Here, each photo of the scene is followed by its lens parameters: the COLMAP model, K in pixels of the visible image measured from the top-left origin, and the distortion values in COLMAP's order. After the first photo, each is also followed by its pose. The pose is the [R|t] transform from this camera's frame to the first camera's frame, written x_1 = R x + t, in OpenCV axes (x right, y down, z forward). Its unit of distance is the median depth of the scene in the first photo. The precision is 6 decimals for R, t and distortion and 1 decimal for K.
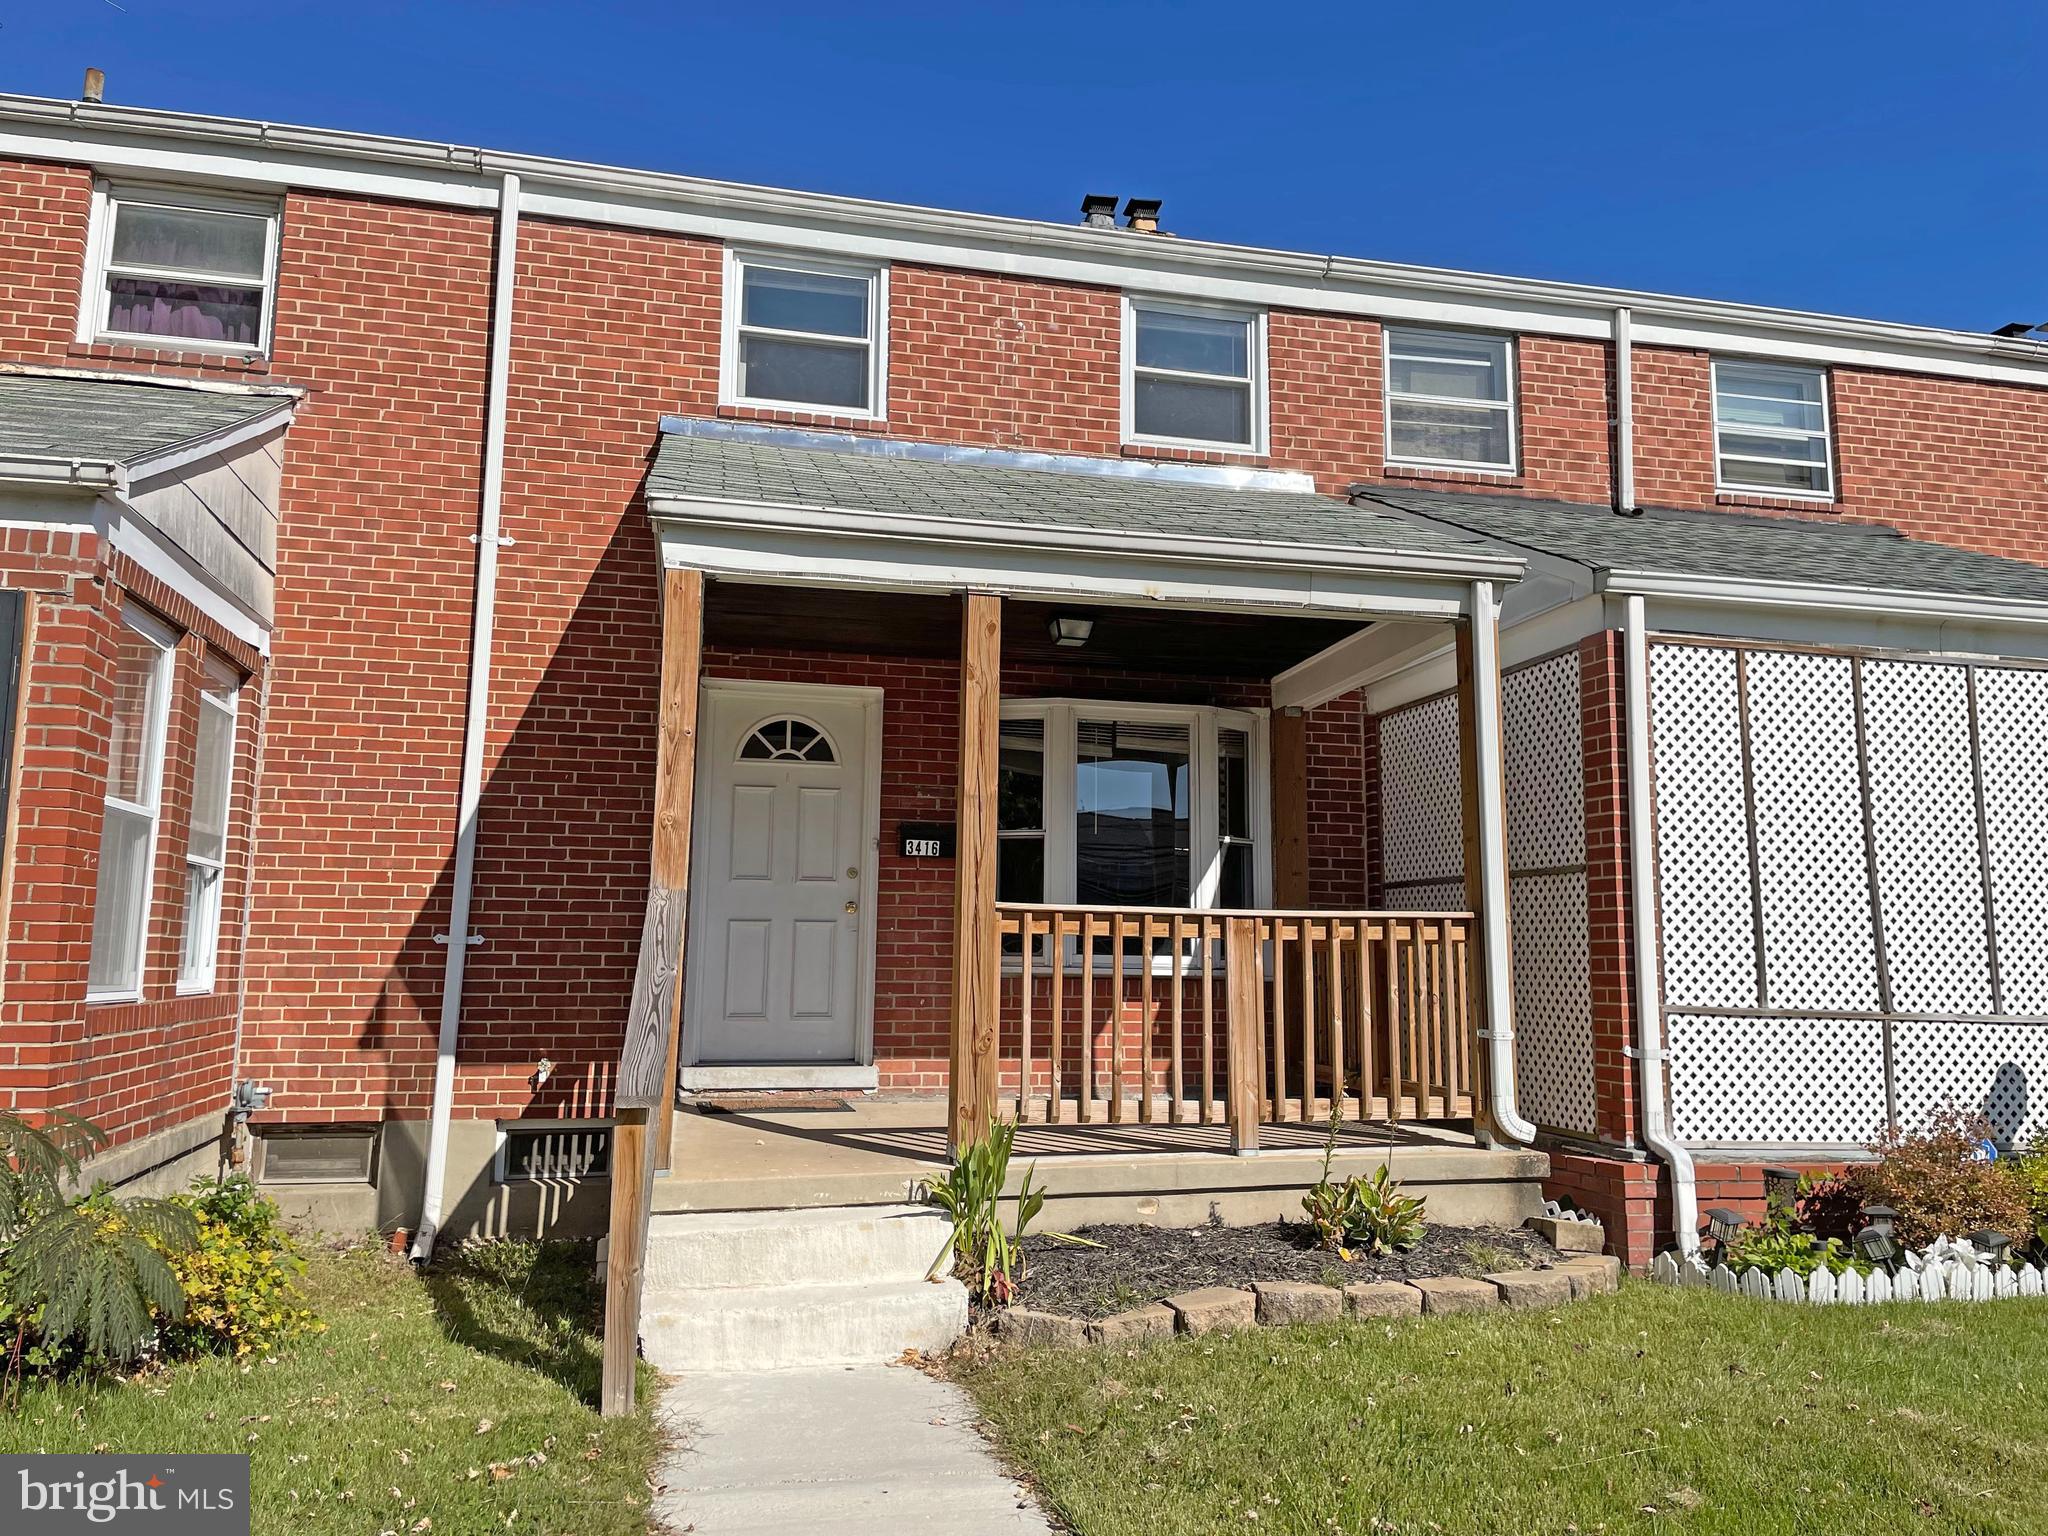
lens RADIAL K [[1543.2, 0, 1045.0], [0, 1543.2, 757.6], [0, 0, 1]] dist [0.045683, -0.018233]
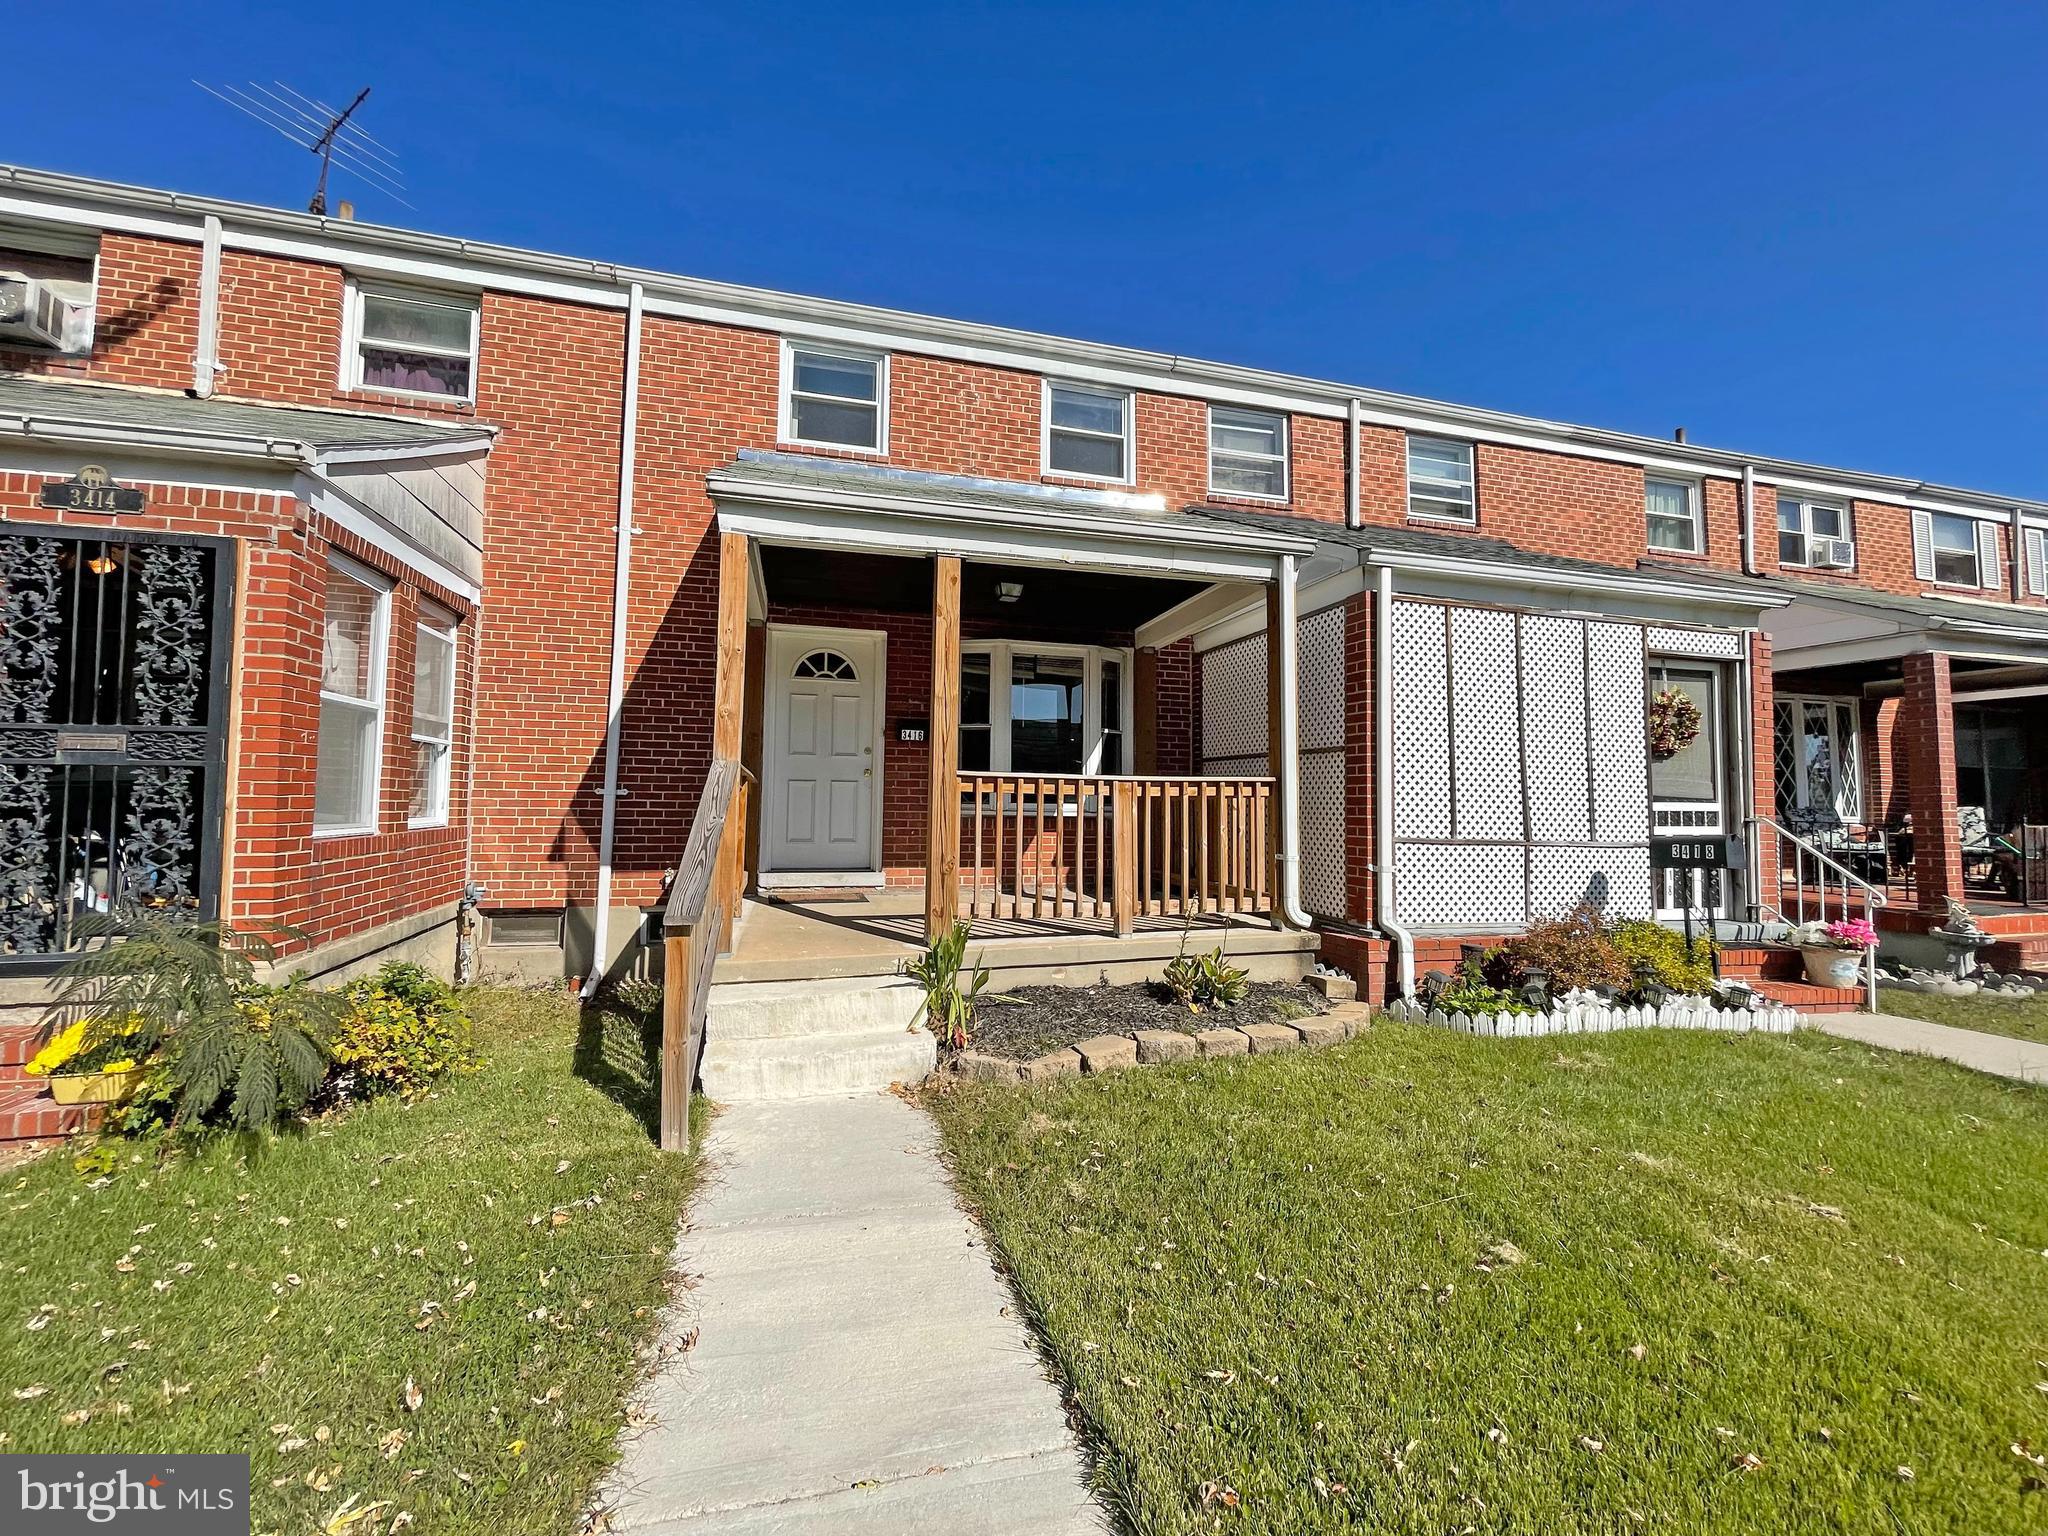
lens RADIAL K [[828.3, 0, 1030.3], [0, 828.3, 771.5], [0, 0, 1]] dist [-0.007773, 0.002541]
pose [[0.998899, 0.003156, 0.046805, 0.000365], [-0.007703, 0.995226, 0.097290, 0.015371], [-0.046275, -0.097544, 0.994155, 0.185557]]
